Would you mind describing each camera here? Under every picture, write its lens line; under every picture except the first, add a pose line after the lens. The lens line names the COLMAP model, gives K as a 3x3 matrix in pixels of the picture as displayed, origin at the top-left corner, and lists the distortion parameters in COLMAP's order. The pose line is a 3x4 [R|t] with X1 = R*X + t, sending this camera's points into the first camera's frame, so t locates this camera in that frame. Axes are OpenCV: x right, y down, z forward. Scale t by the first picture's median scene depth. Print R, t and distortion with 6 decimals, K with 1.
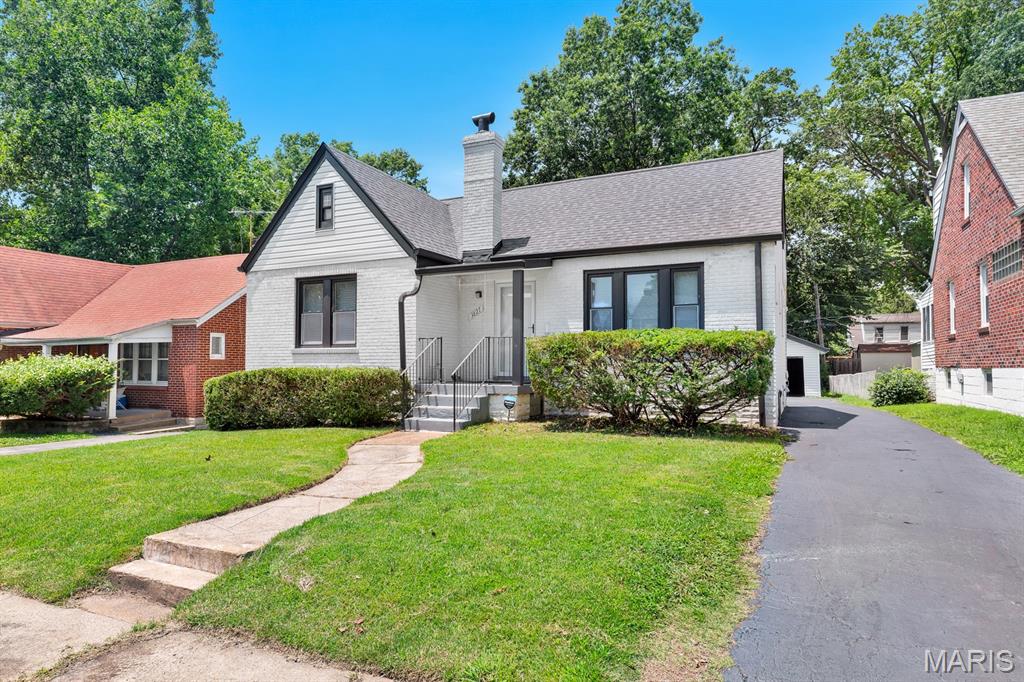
lens RADIAL K [[559.3, 0, 501.5], [0, 559.3, 341.4], [0, 0, 1]] dist [0.005515, 0.002567]
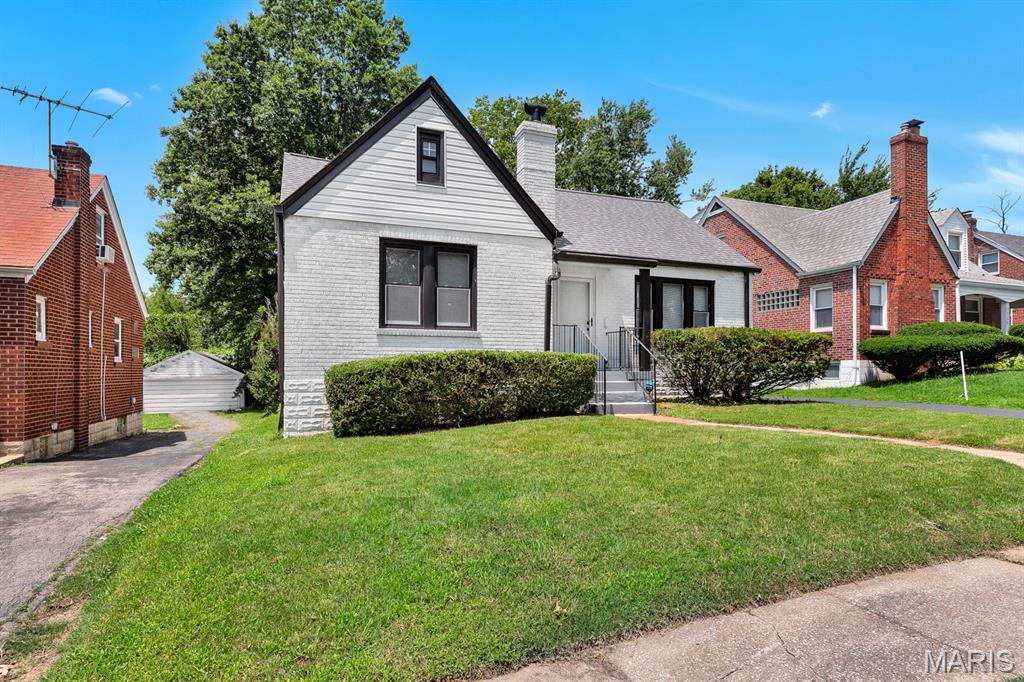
lens RADIAL K [[559.3, 0, 488.0], [0, 559.3, 363.1], [0, 0, 1]] dist [0.005515, 0.002567]
pose [[0.710412, 0.013036, 0.703665, -0.831500], [-0.030254, 0.999470, 0.012028, 0.048353], [-0.703136, -0.029833, 0.710430, 0.354260]]
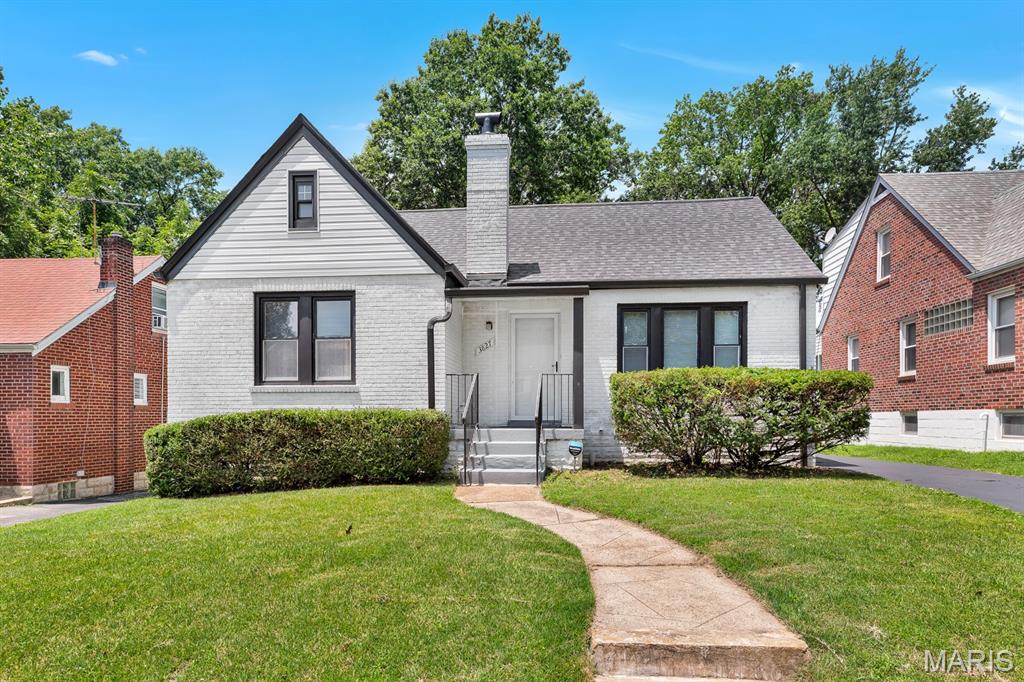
lens RADIAL K [[600.9, 0, 500.1], [0, 600.9, 411.6], [0, 0, 1]] dist [0.002953, 0.004394]
pose [[0.939992, -0.000296, 0.341196, -0.344756], [-0.010890, 0.999464, 0.030869, 0.019358], [-0.341022, -0.032732, 0.939485, 0.128728]]
